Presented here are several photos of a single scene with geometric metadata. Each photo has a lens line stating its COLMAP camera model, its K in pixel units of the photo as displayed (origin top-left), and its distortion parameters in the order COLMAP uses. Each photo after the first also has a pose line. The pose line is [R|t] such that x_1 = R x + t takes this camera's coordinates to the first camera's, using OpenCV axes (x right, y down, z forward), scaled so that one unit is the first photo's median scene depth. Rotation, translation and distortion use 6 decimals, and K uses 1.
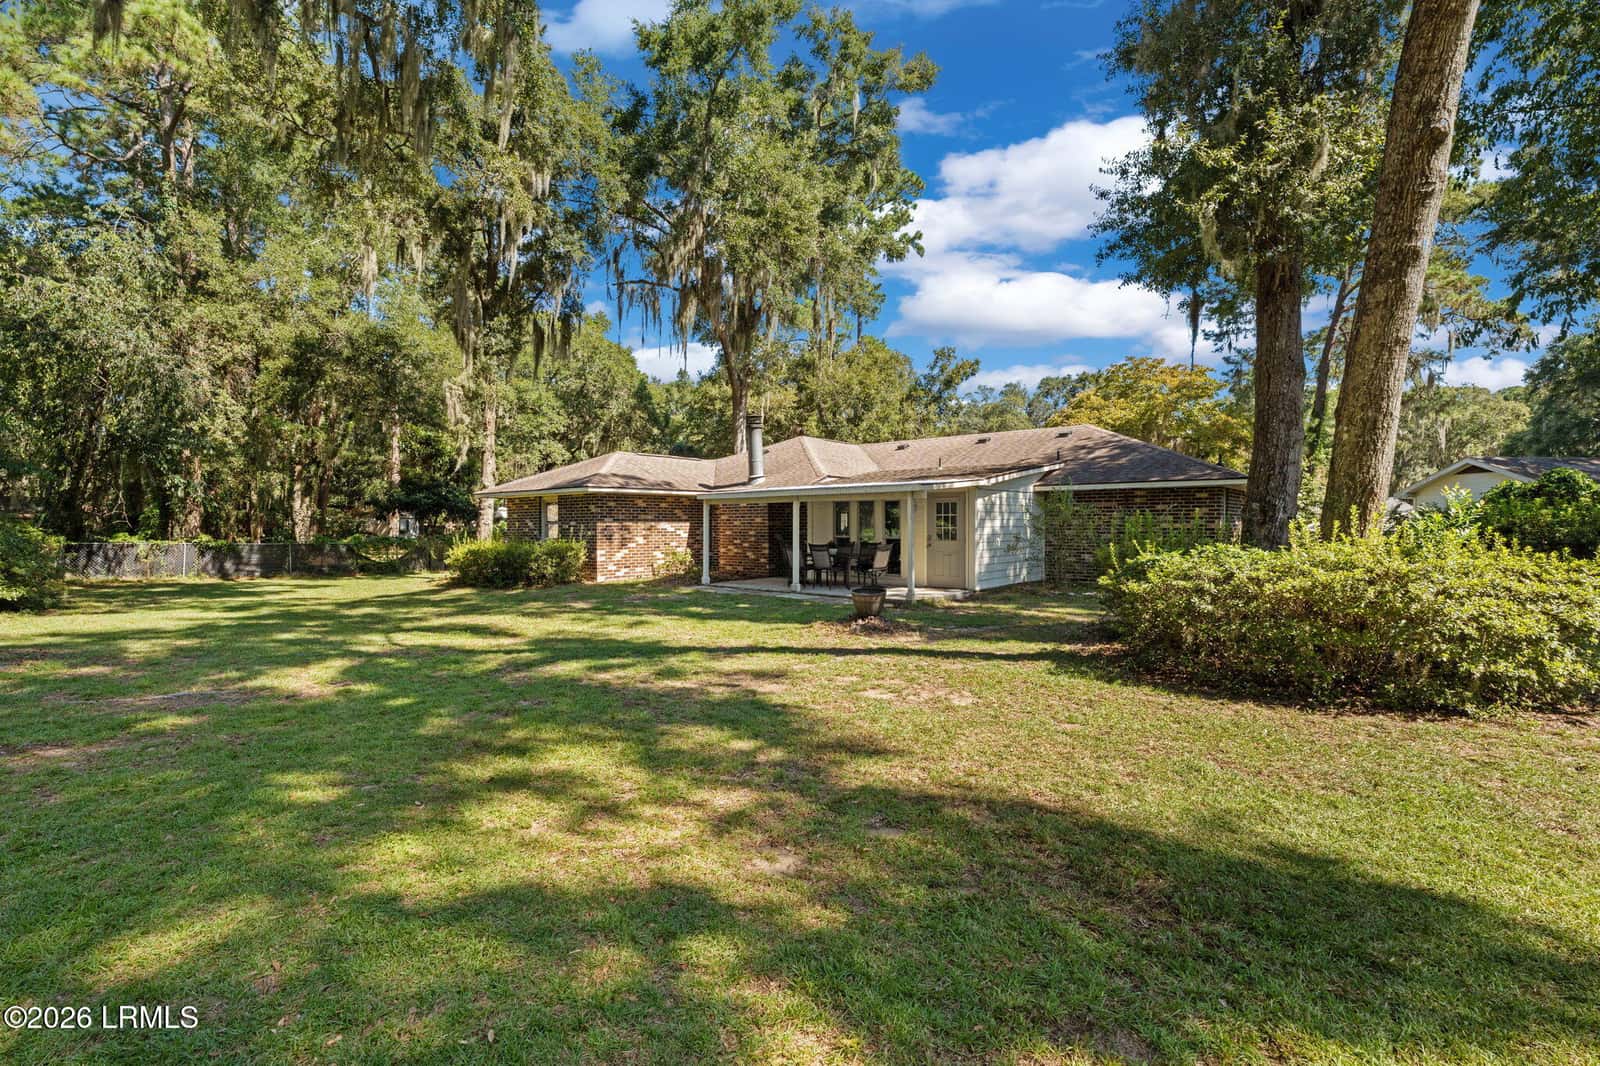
lens RADIAL K [[717.5, 0, 801.8], [0, 717.5, 534.9], [0, 0, 1]] dist [-0.008230, 0.000831]
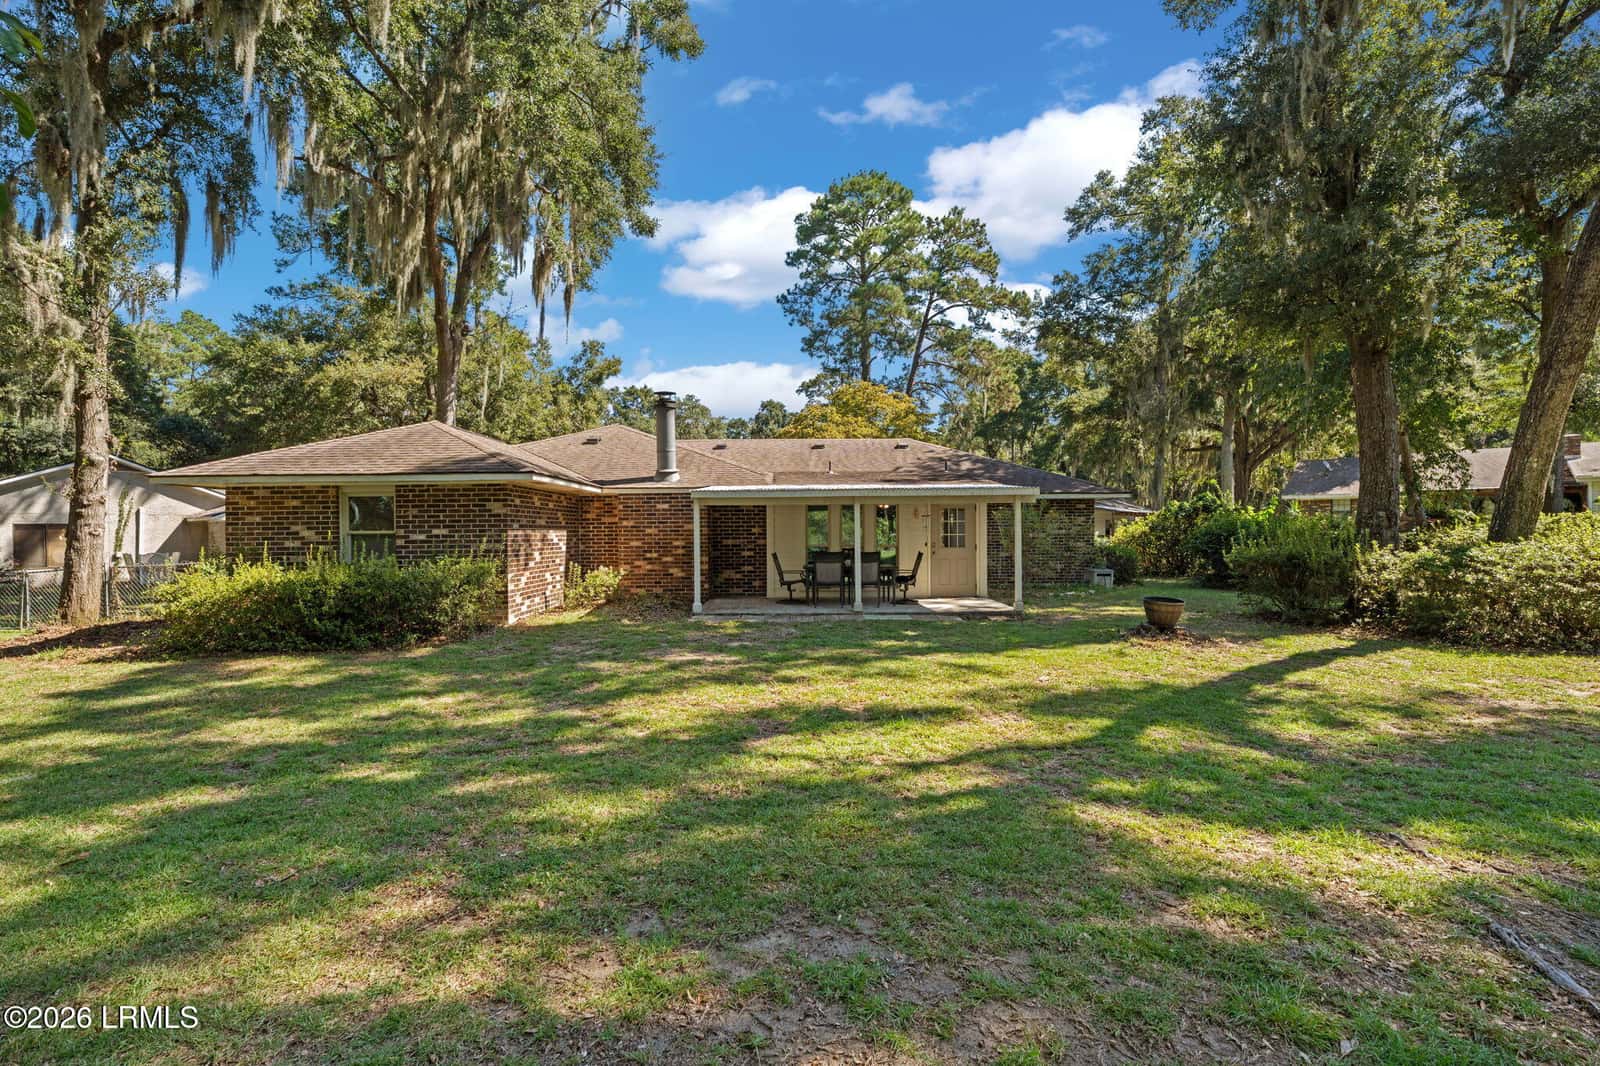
lens RADIAL K [[717.5, 0, 801.8], [0, 717.5, 534.9], [0, 0, 1]] dist [-0.008230, 0.000831]
pose [[0.758401, -0.005933, 0.651761, -0.379387], [0.015167, 0.999848, -0.008546, -0.002762], [-0.651612, 0.016367, 0.758376, 0.262870]]
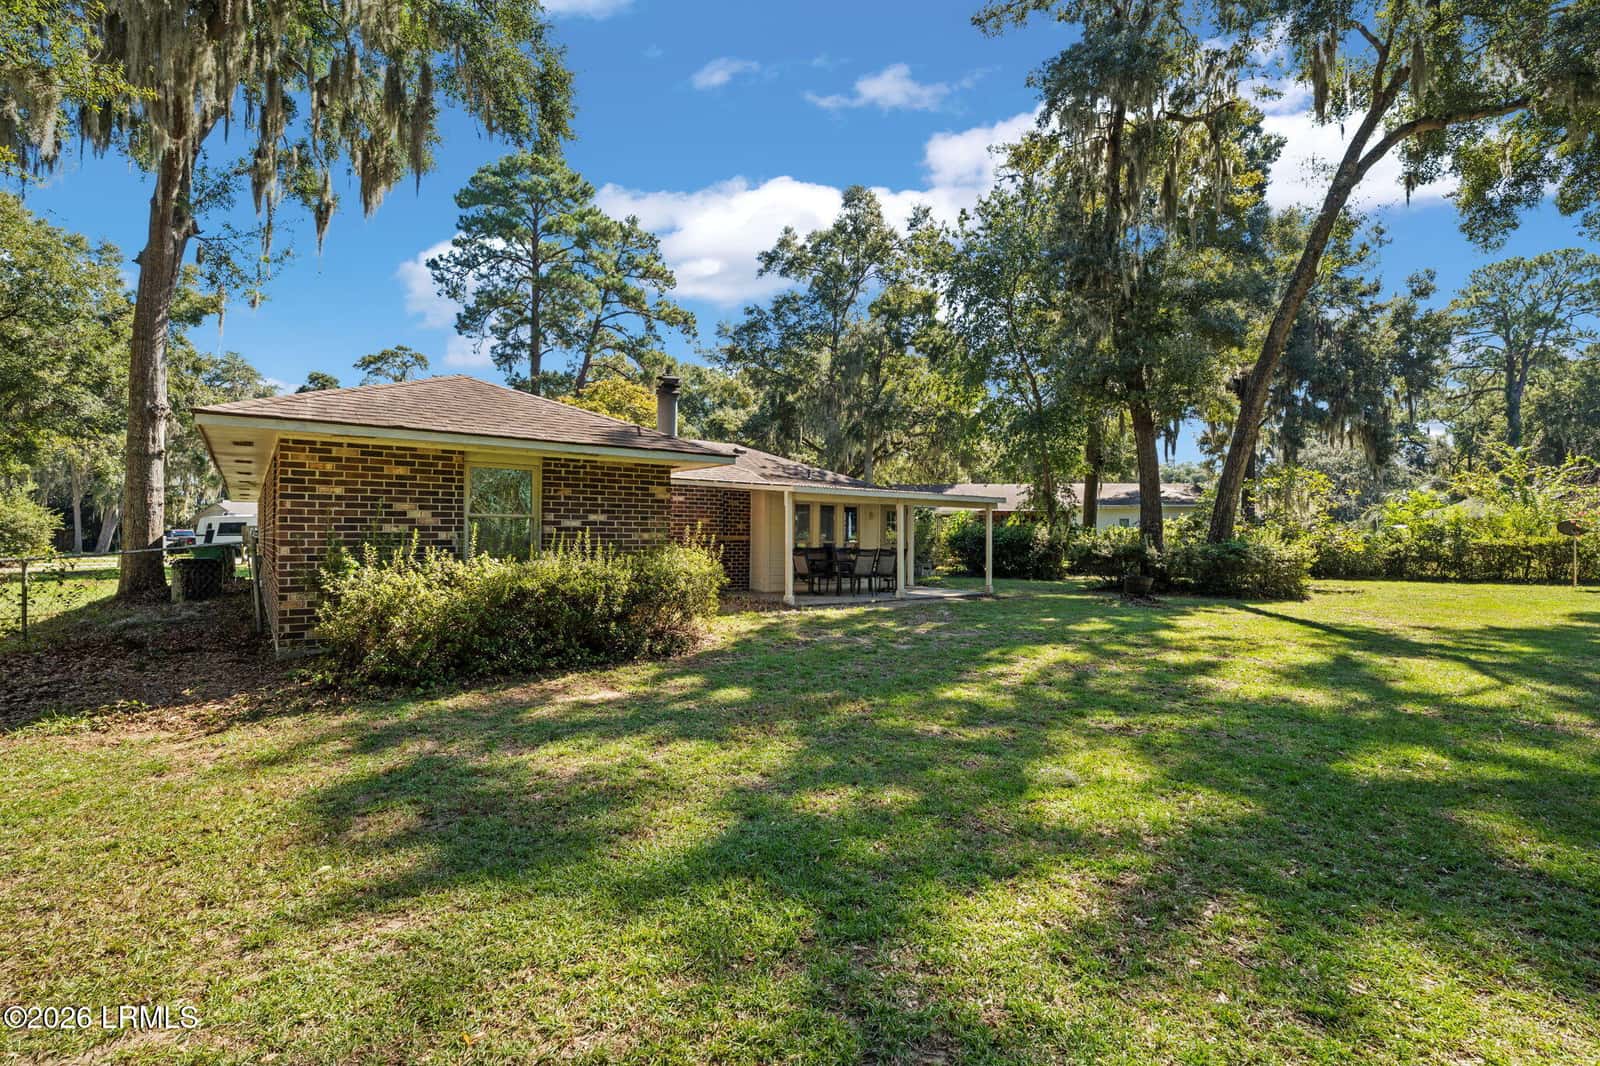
lens RADIAL K [[717.5, 0, 801.8], [0, 717.5, 534.9], [0, 0, 1]] dist [-0.008230, 0.000831]
pose [[0.213258, 0.009286, 0.976952, -0.616141], [0.007097, 0.999914, -0.011054, 0.002152], [-0.976970, 0.009291, 0.213174, 0.589372]]
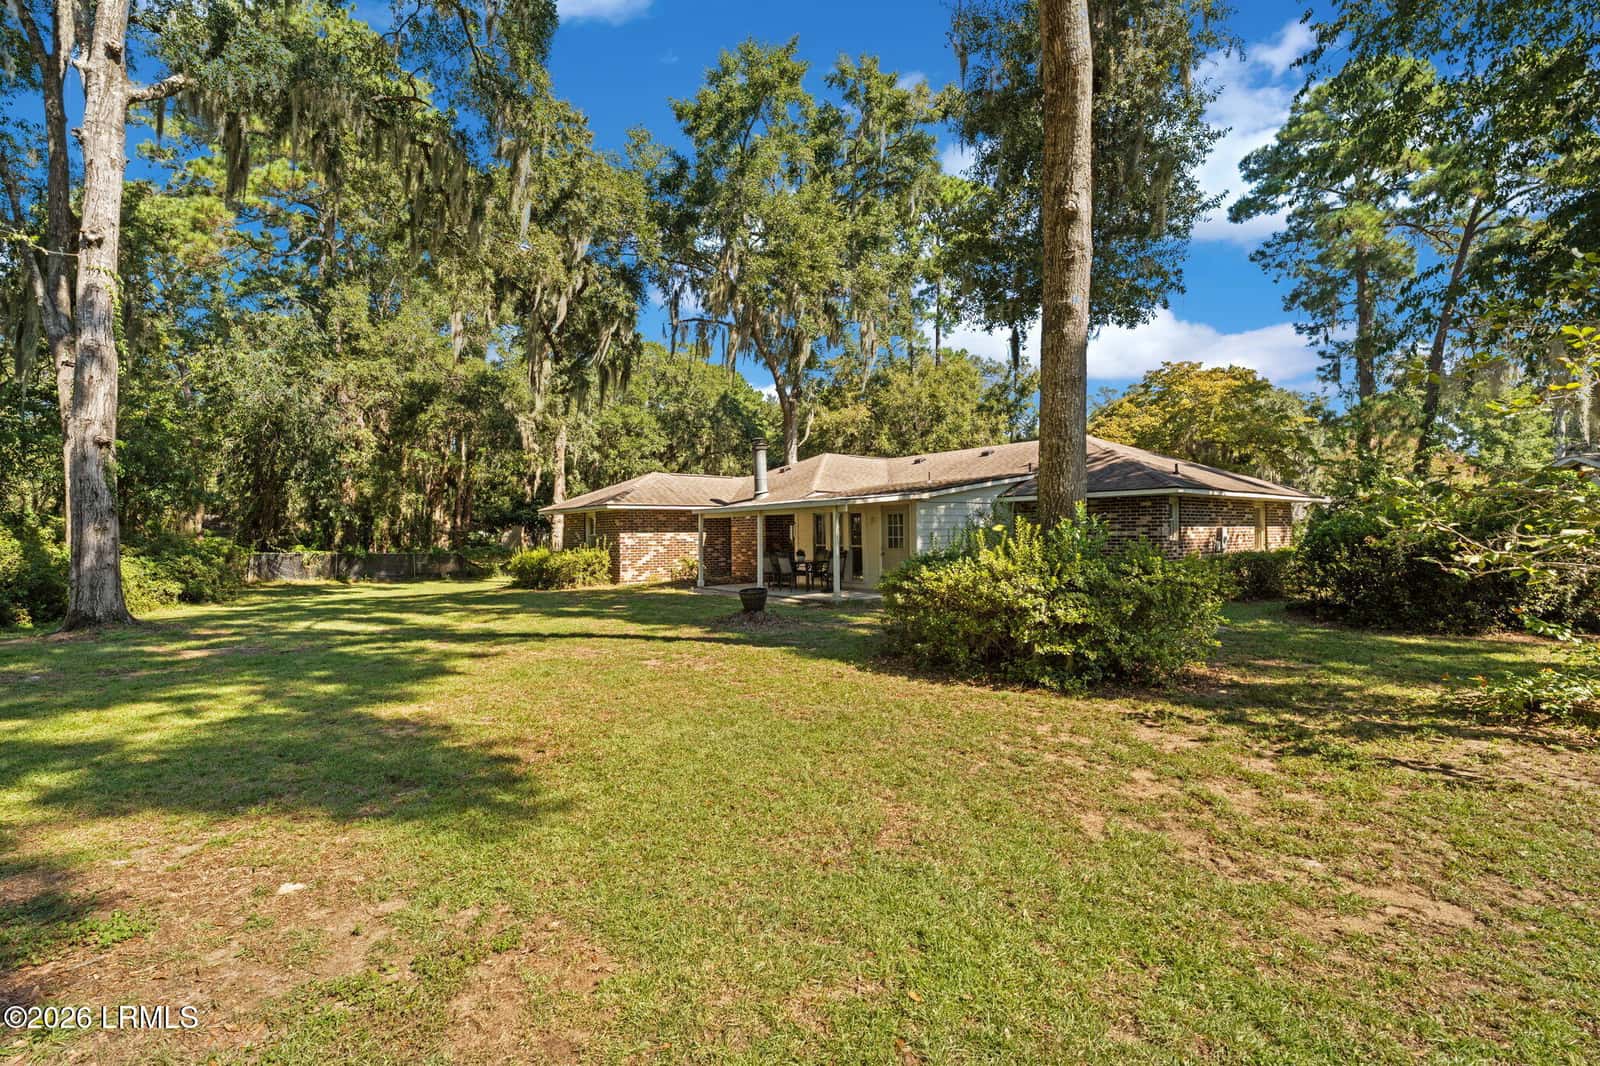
lens RADIAL K [[717.5, 0, 801.8], [0, 717.5, 534.9], [0, 0, 1]] dist [-0.008230, 0.000831]
pose [[0.981208, -0.008059, -0.192783, 0.179265], [0.005531, 0.999892, -0.013650, 0.000678], [0.192872, 0.012327, 0.981147, -0.075090]]
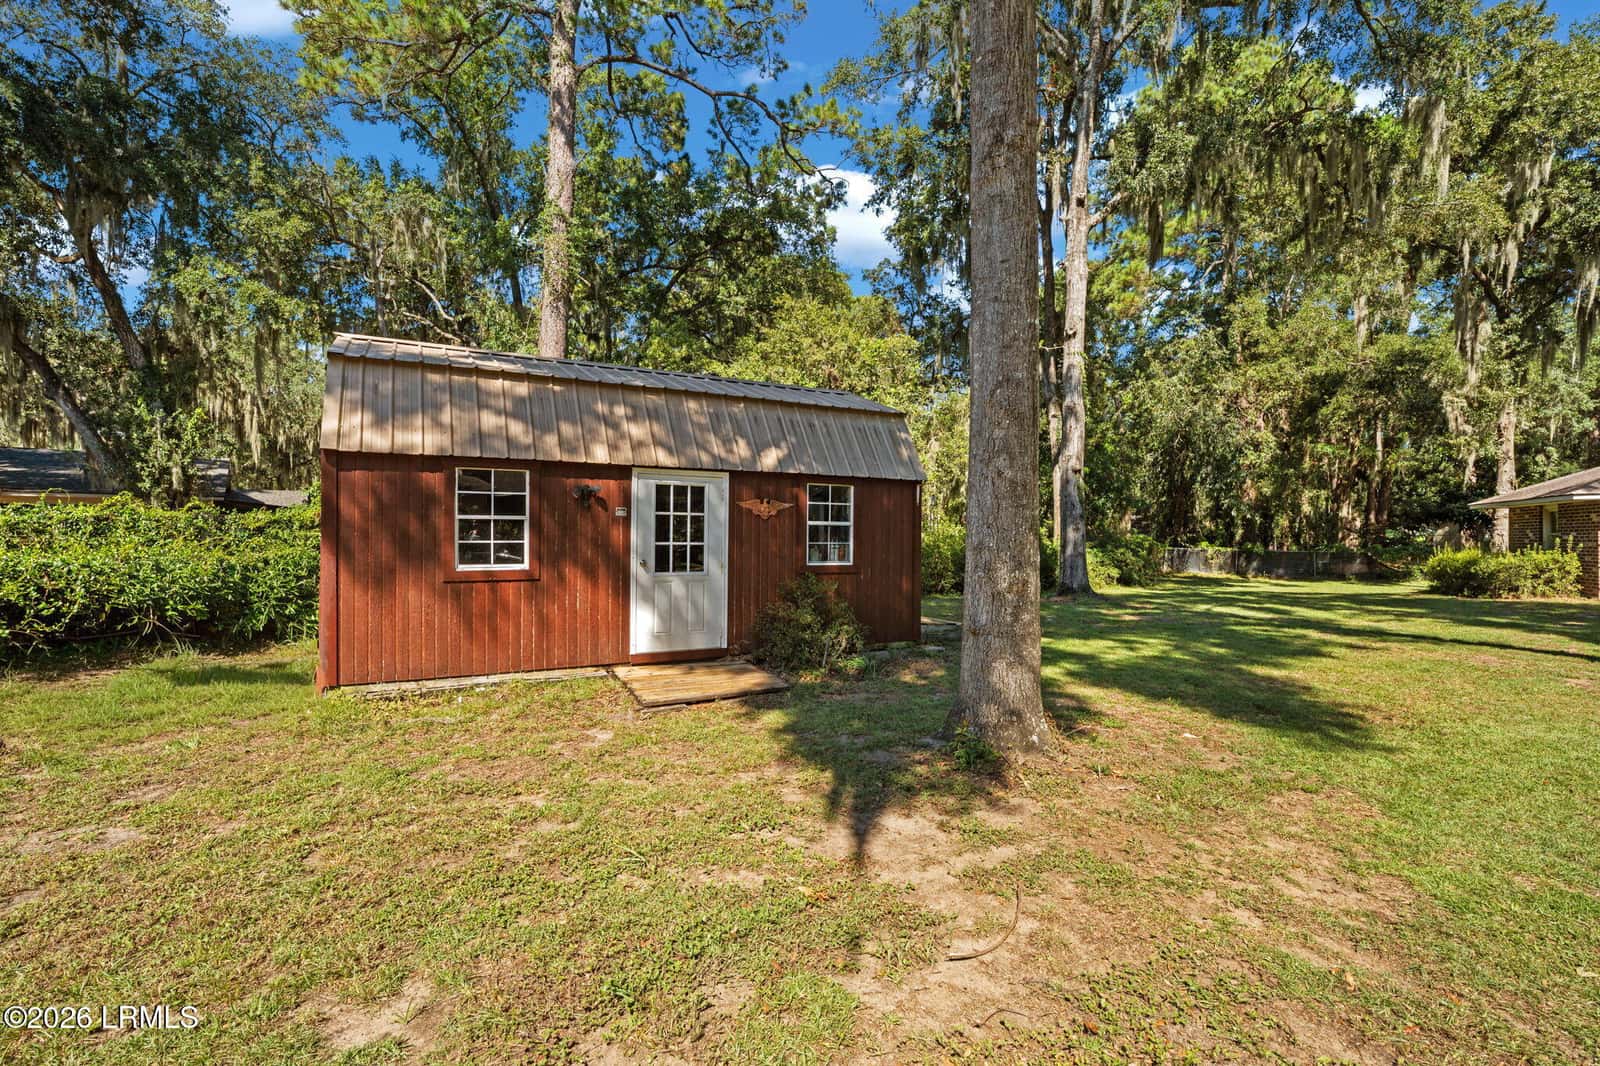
lens RADIAL K [[733.5, 0, 796.0], [0, 733.5, 530.0], [0, 0, 1]] dist [-0.003604, 0.000872]
pose [[0.250573, -0.009864, -0.968048, 0.264162], [-0.011694, 0.999844, -0.013215, 0.001842], [0.968027, 0.014631, 0.250418, -0.151119]]
